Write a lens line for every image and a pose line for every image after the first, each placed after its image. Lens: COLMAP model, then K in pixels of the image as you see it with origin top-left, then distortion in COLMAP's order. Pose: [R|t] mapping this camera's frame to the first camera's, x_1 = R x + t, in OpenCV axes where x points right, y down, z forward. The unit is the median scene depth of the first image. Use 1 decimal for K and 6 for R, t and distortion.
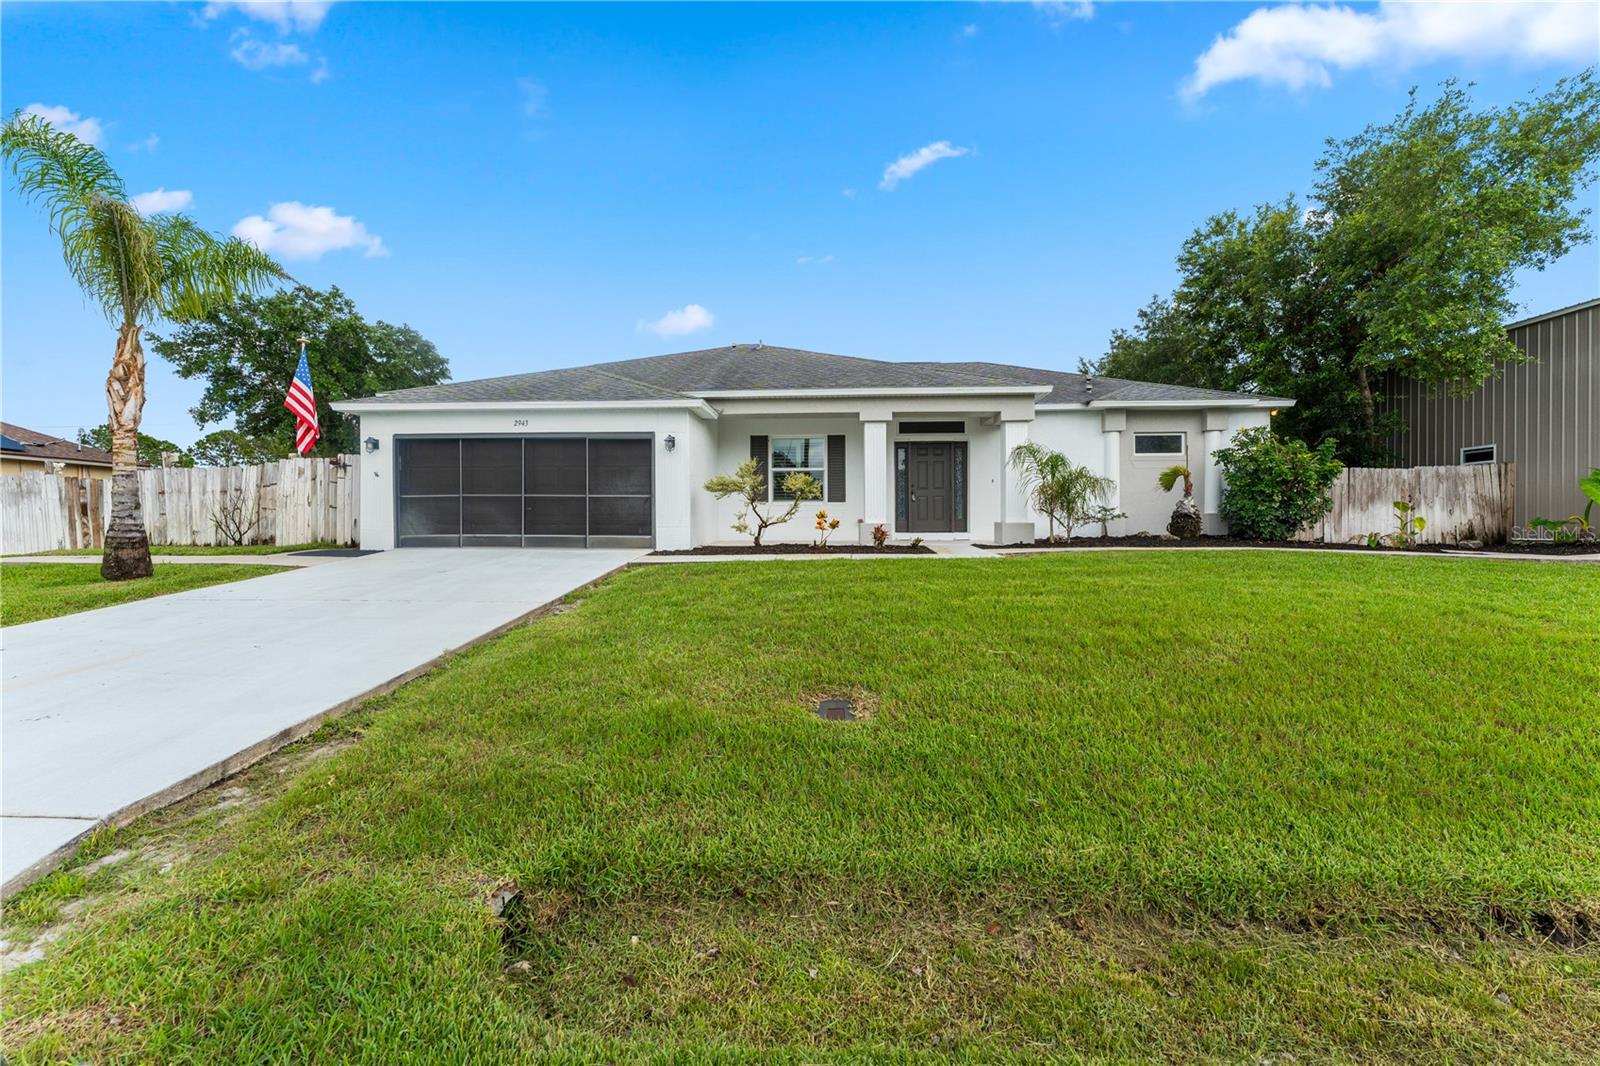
lens RADIAL K [[655.9, 0, 796.2], [0, 655.9, 526.2], [0, 0, 1]] dist [-0.012646, 0.004494]
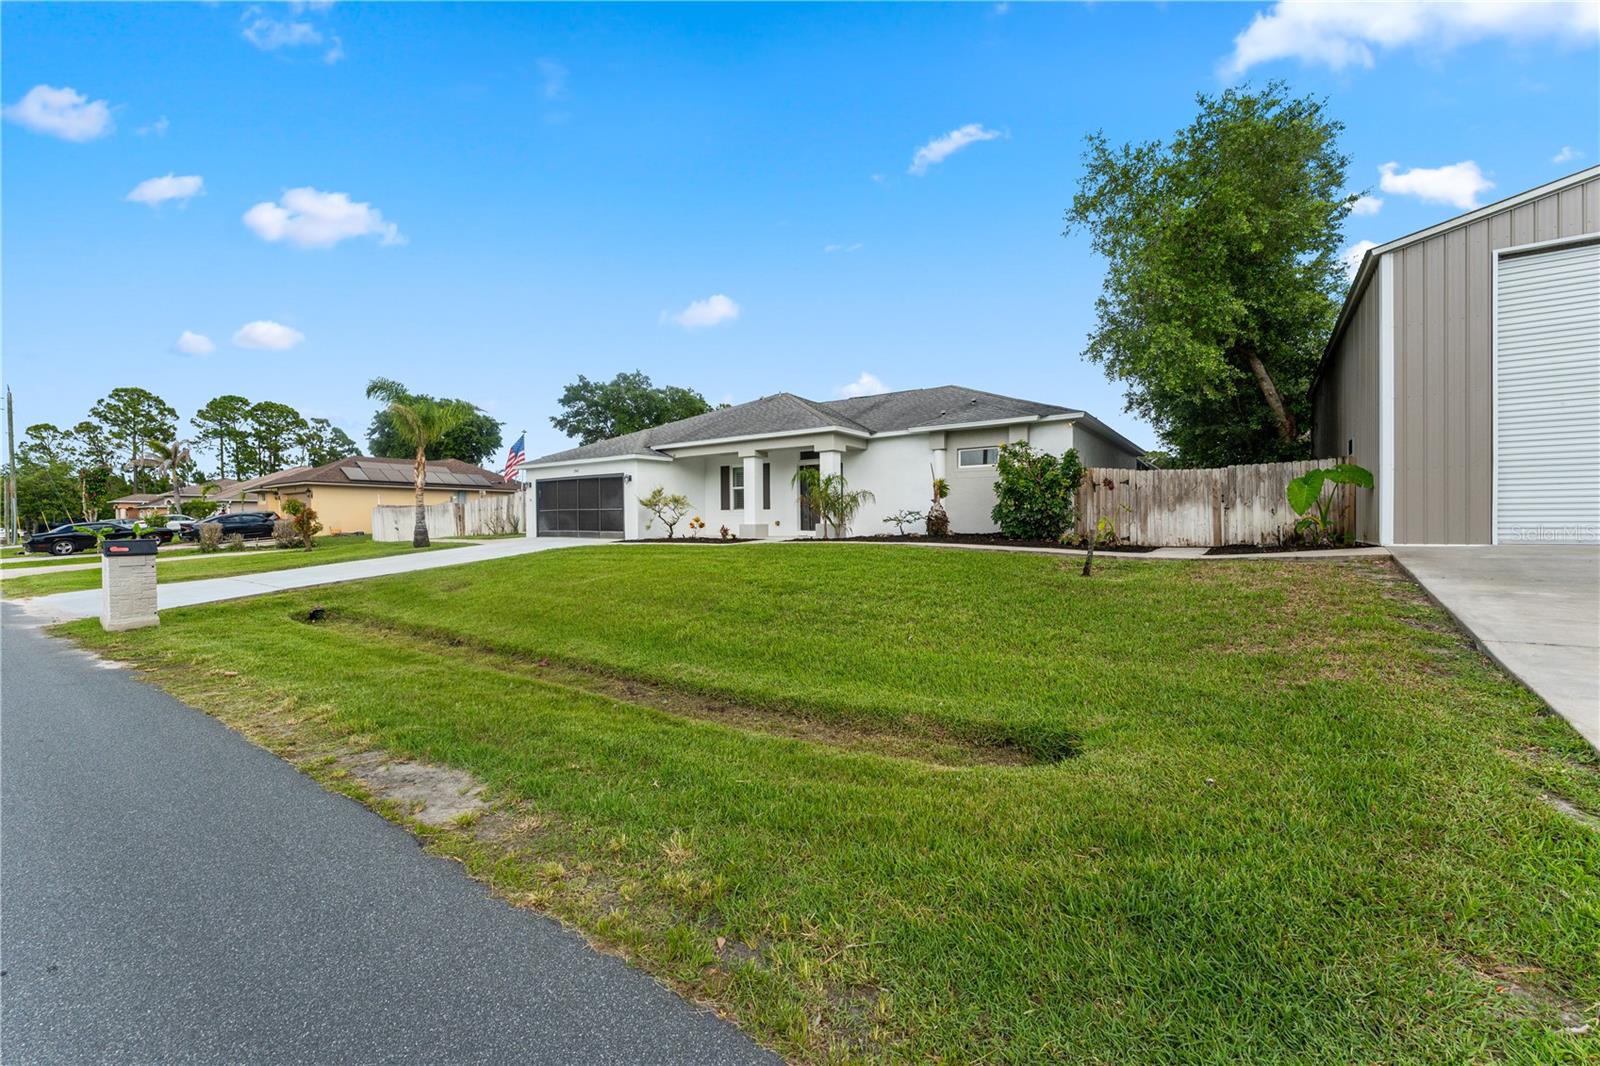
lens RADIAL K [[655.9, 0, 796.2], [0, 655.9, 526.2], [0, 0, 1]] dist [-0.012646, 0.004494]
pose [[0.839904, -0.000306, -0.542734, 1.005377], [-0.001310, 0.999996, -0.002591, 0.003372], [0.542733, 0.002887, 0.839901, -0.200708]]
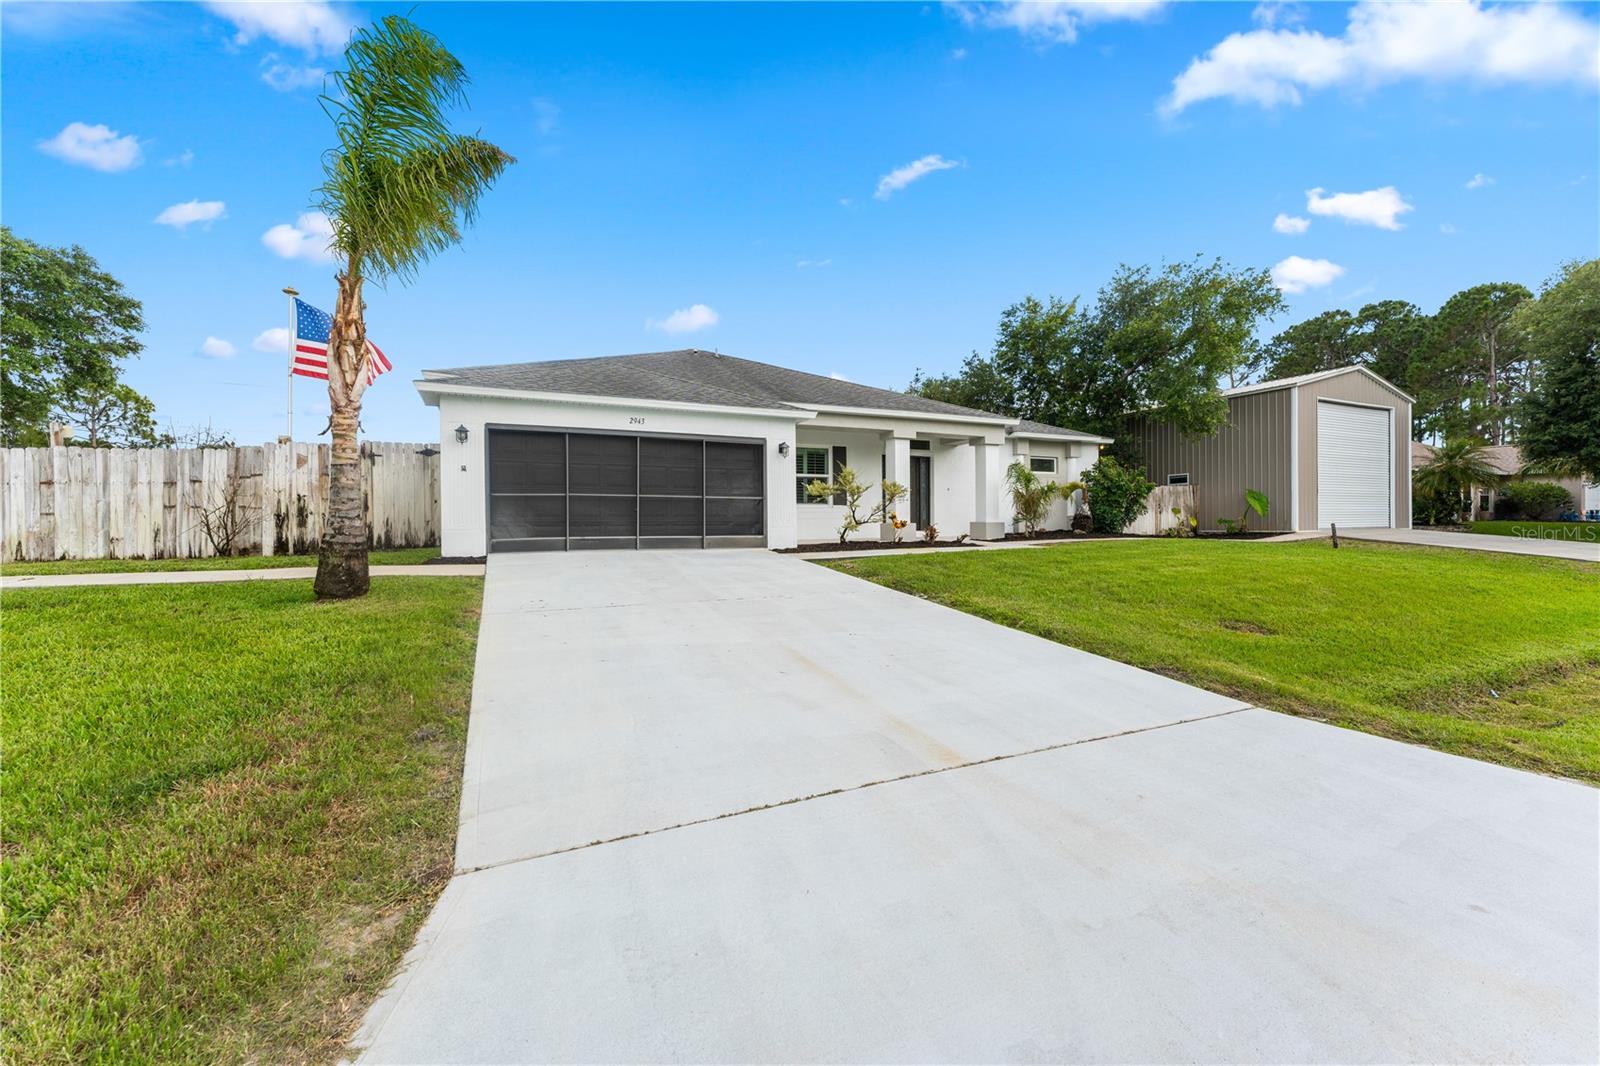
lens RADIAL K [[655.9, 0, 796.2], [0, 655.9, 526.2], [0, 0, 1]] dist [-0.012646, 0.004494]
pose [[0.878888, -0.006416, 0.476985, -0.612843], [0.007804, 0.999969, -0.000928, 0.000872], [-0.476964, 0.004538, 0.878911, 0.032179]]
